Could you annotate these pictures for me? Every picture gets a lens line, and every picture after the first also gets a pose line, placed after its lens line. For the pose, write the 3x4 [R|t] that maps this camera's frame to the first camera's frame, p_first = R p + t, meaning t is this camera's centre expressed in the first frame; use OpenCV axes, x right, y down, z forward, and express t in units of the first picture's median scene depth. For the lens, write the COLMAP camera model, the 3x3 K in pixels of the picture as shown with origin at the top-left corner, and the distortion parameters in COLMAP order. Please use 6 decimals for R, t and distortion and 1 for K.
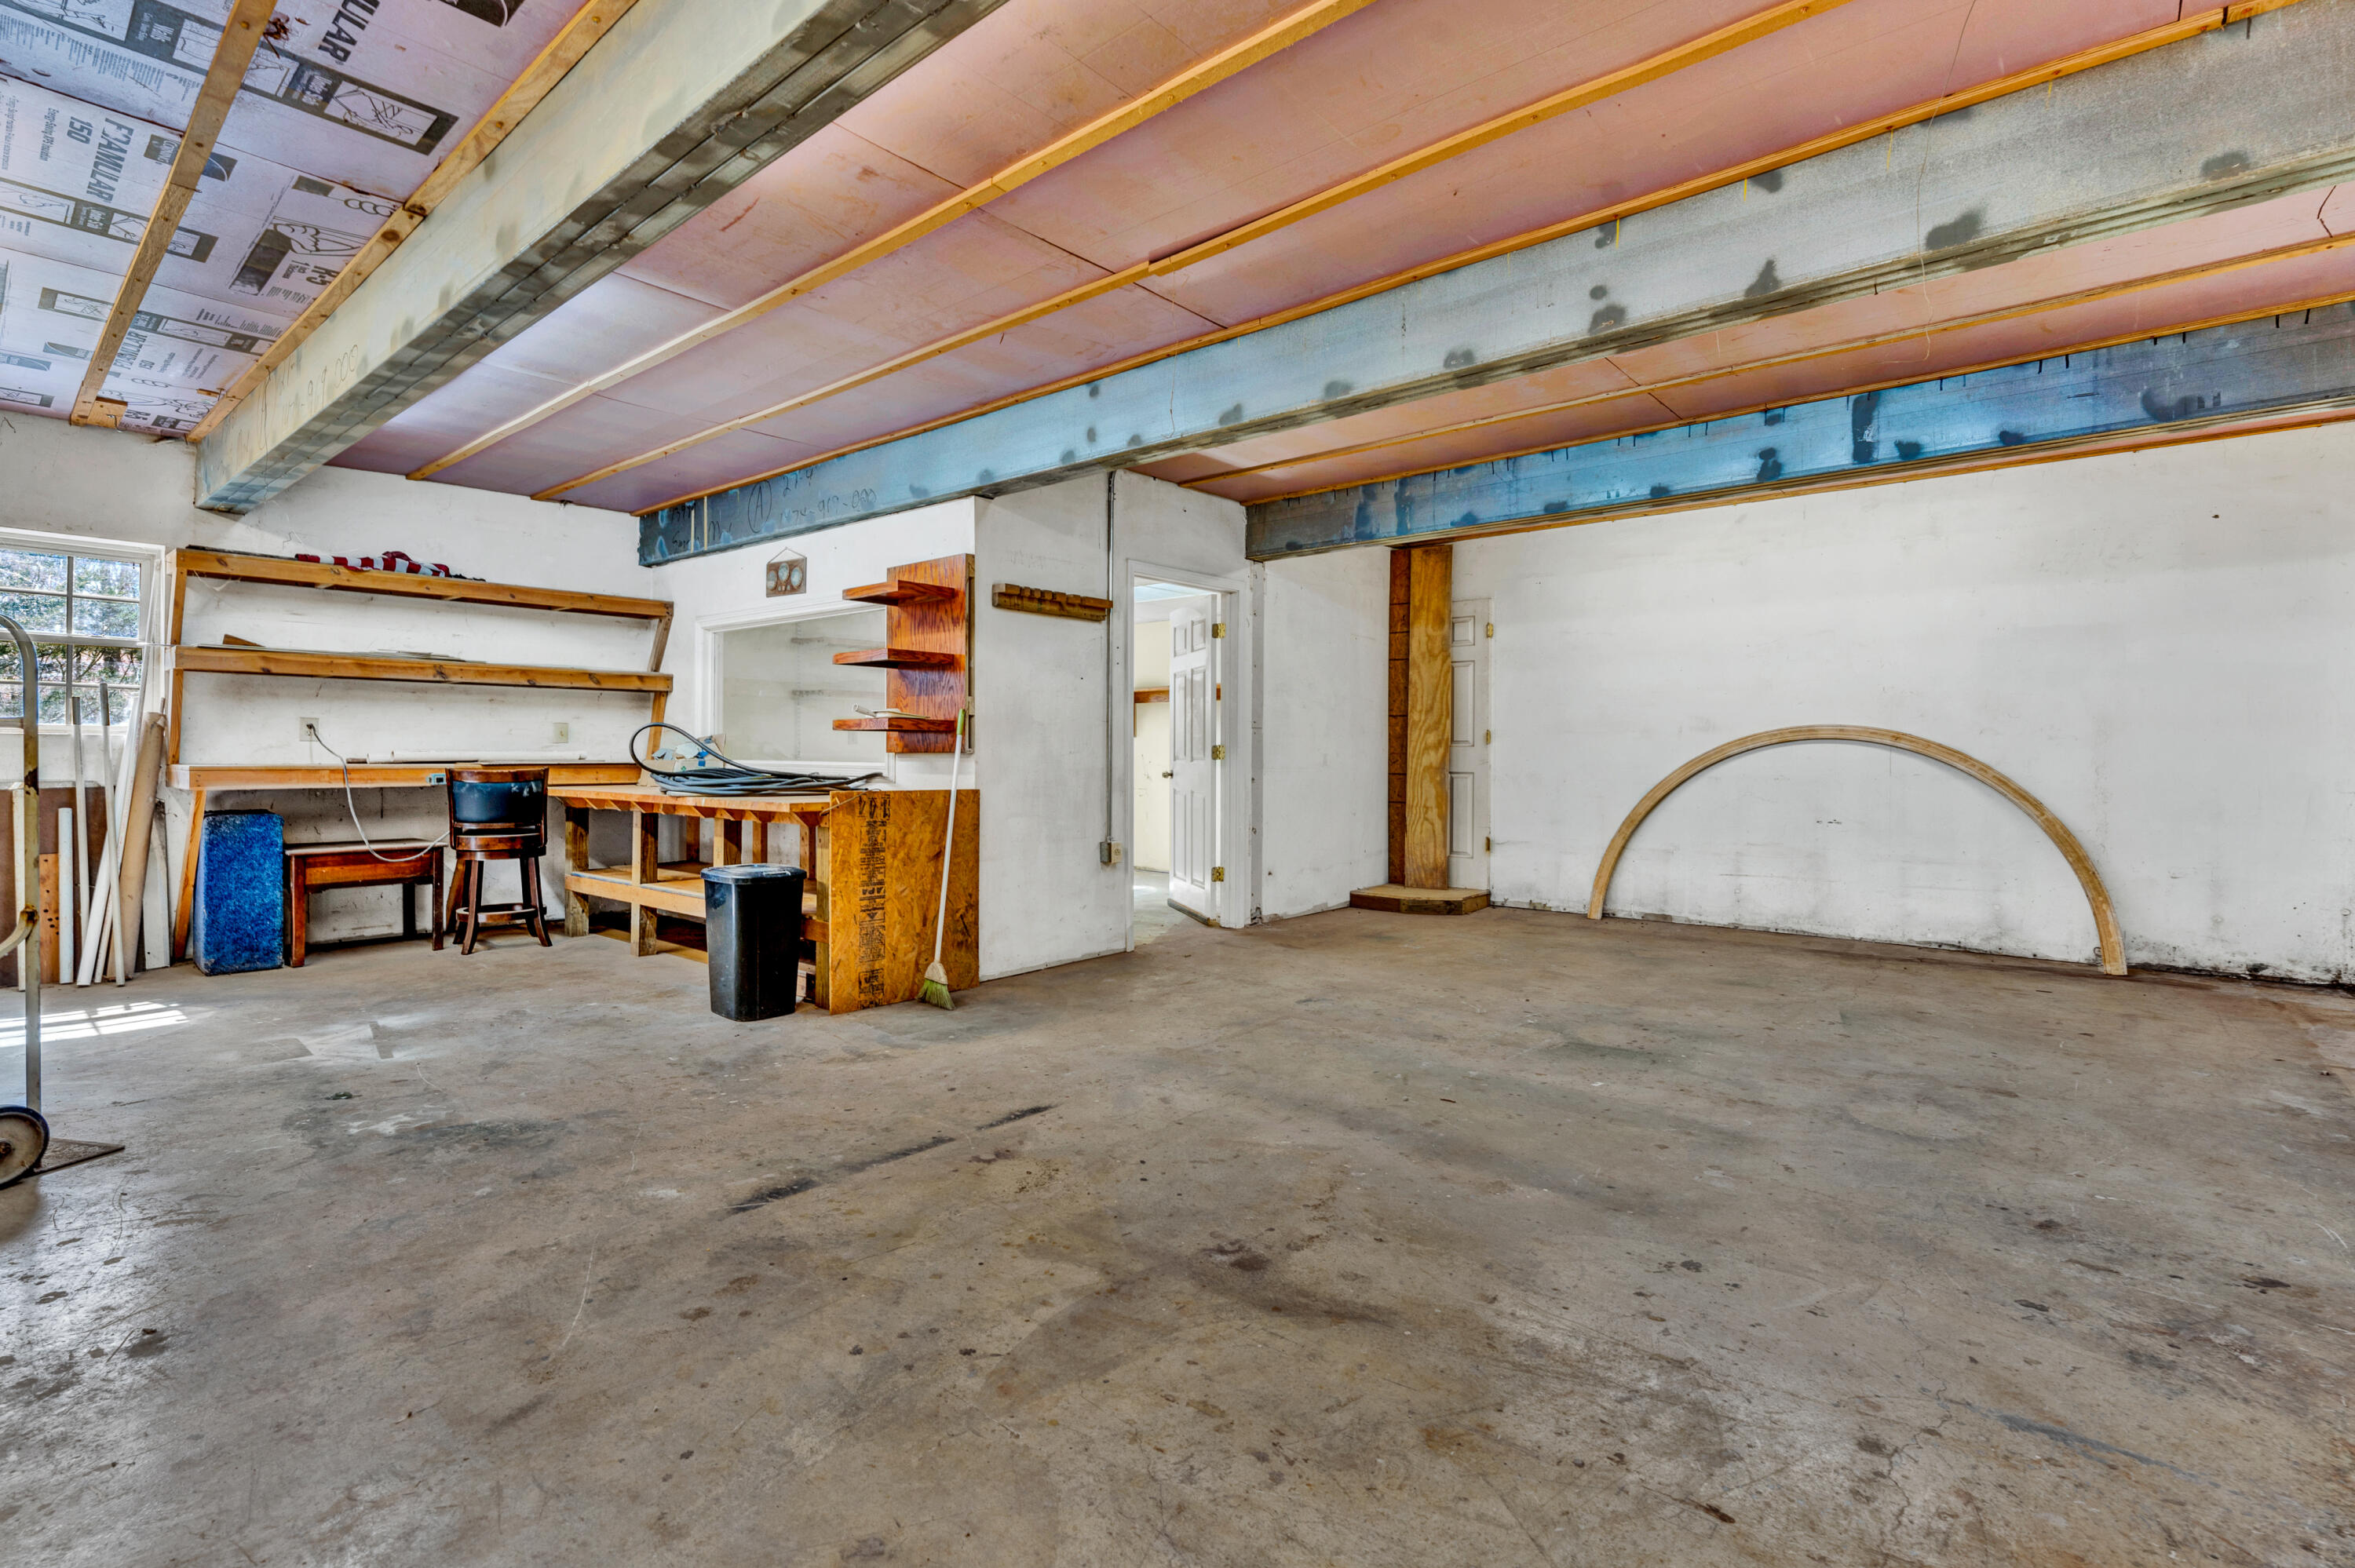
lens RADIAL K [[1081.5, 0, 1178.9], [0, 1081.5, 766.4], [0, 0, 1]] dist [0.000808, -0.000019]
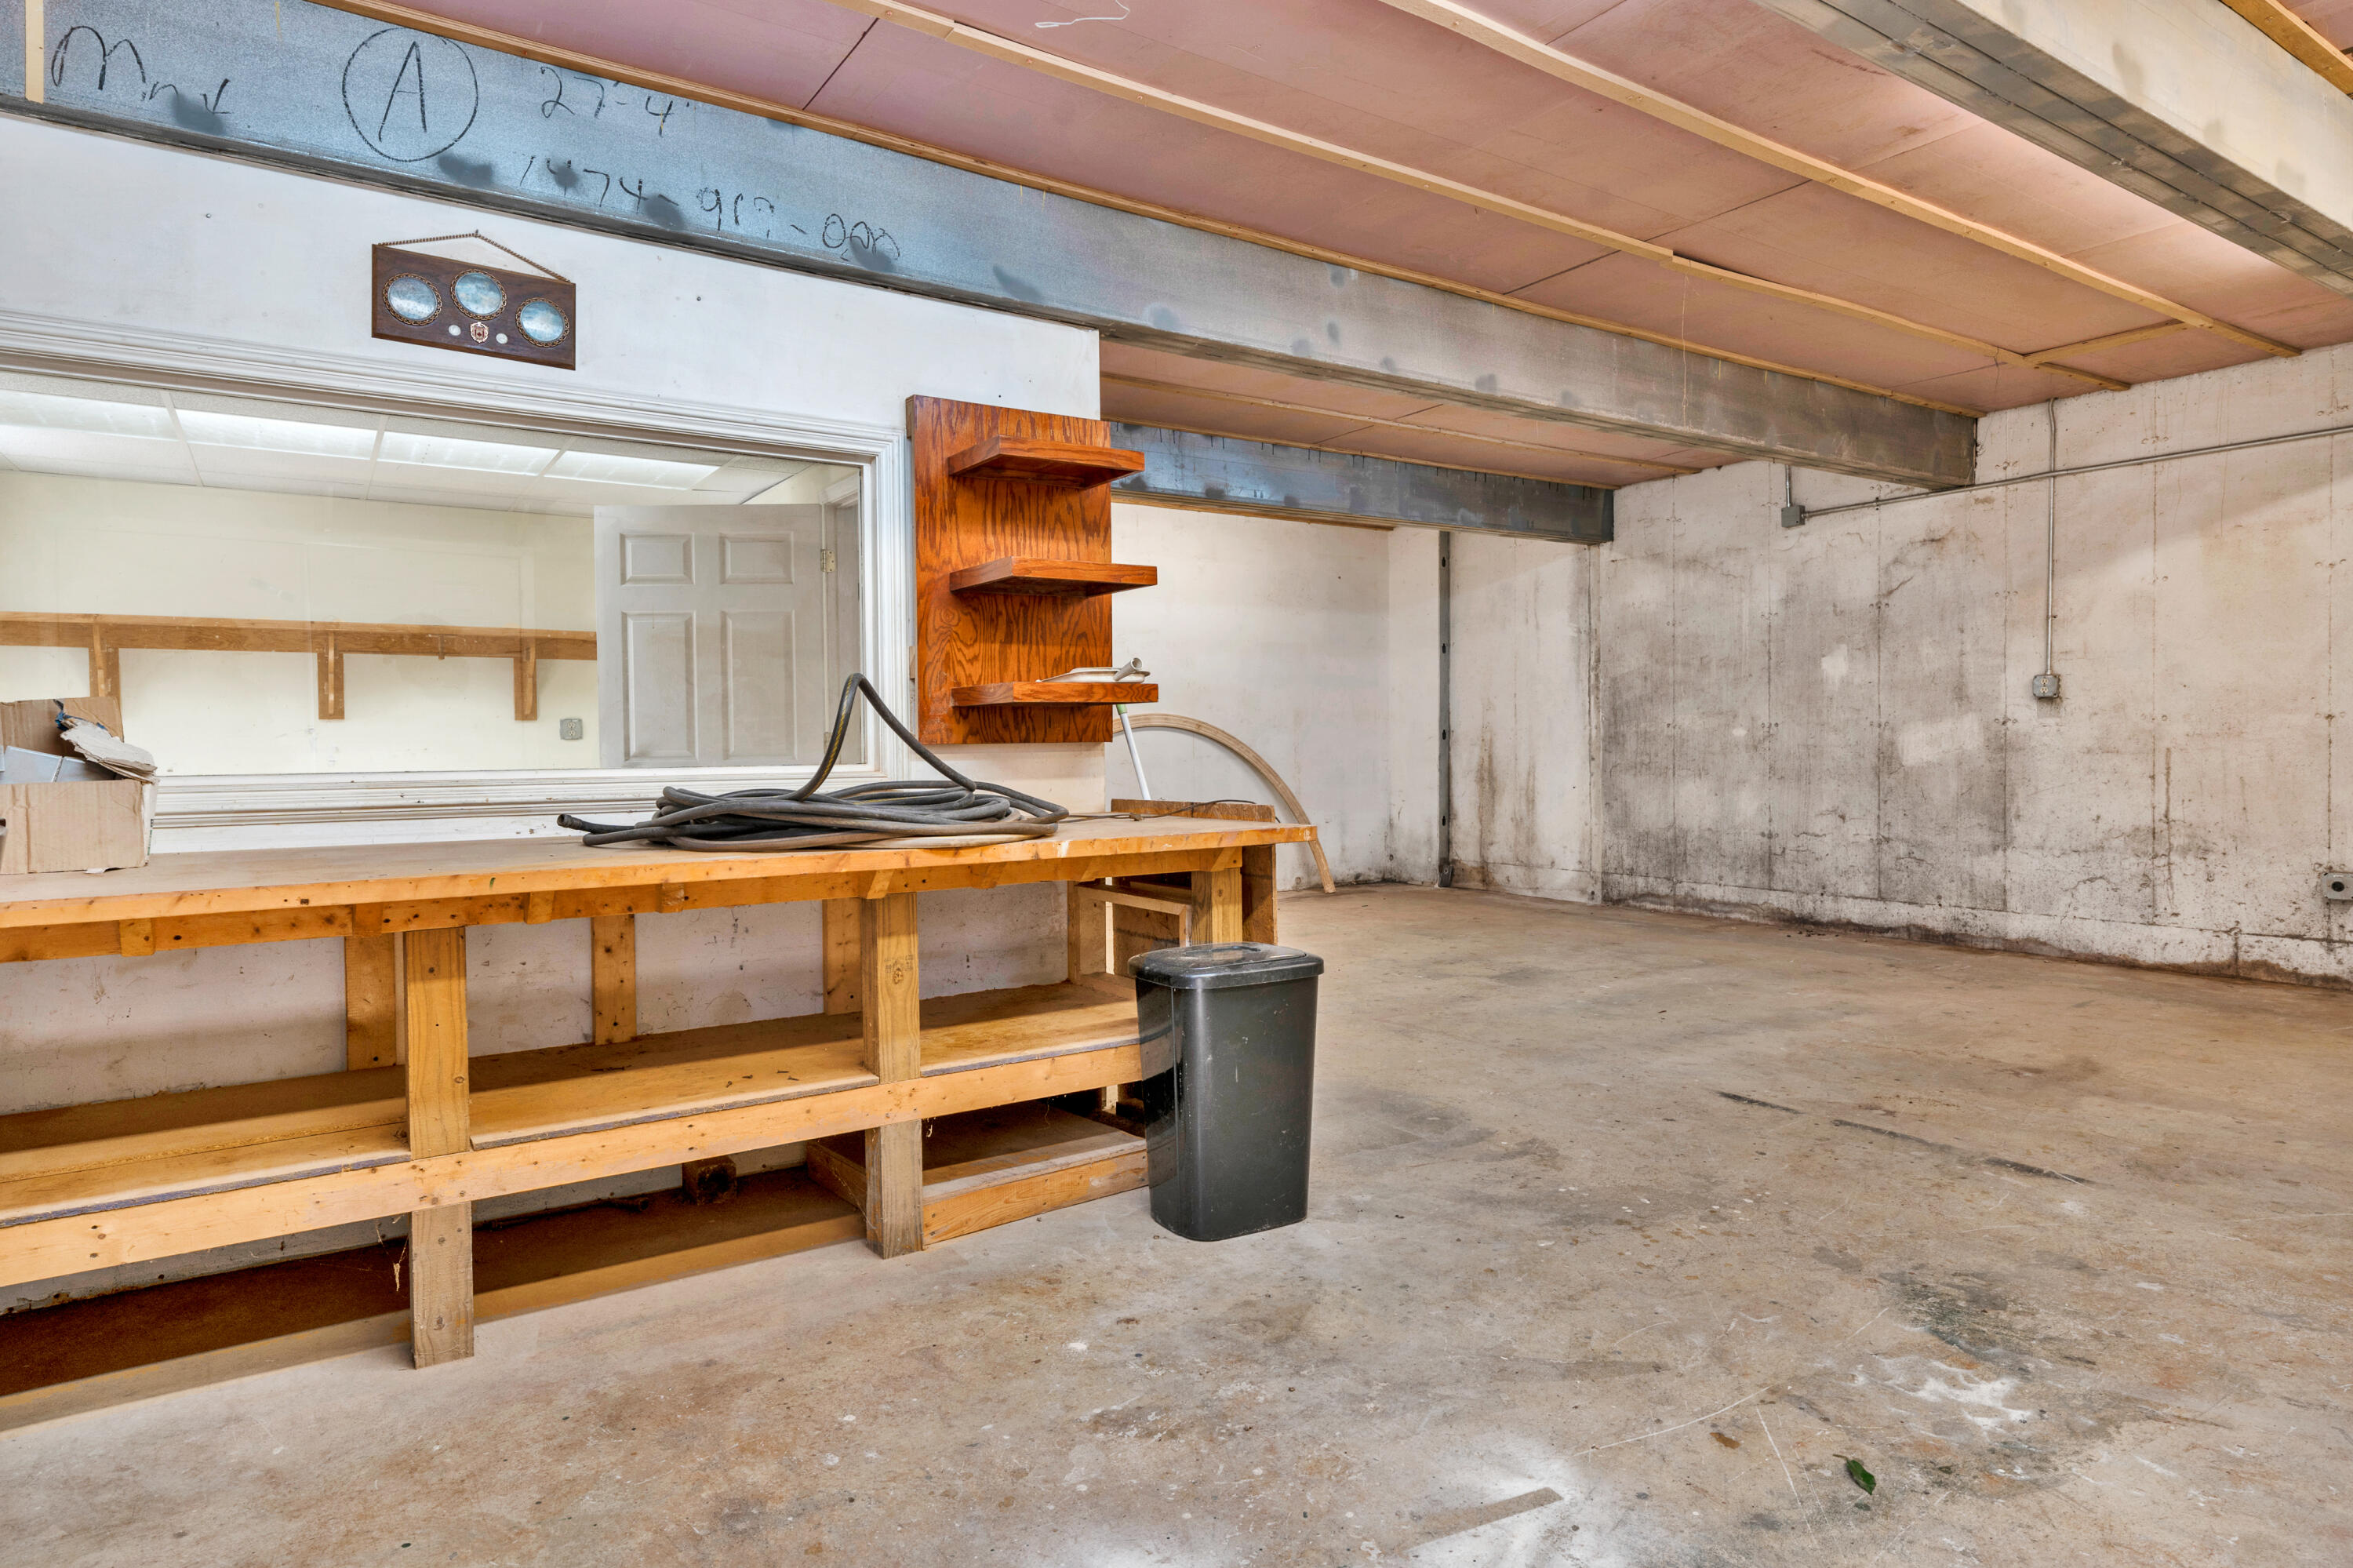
lens RADIAL K [[1354.4, 0, 1177.3], [0, 1354.4, 783.4], [0, 0, 1]] dist [0.003480, 0.000351]
pose [[0.265879, -0.036951, 0.963298, -1.535374], [0.024263, 0.999205, 0.031632, -0.020400], [-0.963701, 0.014962, 0.266565, 1.223822]]
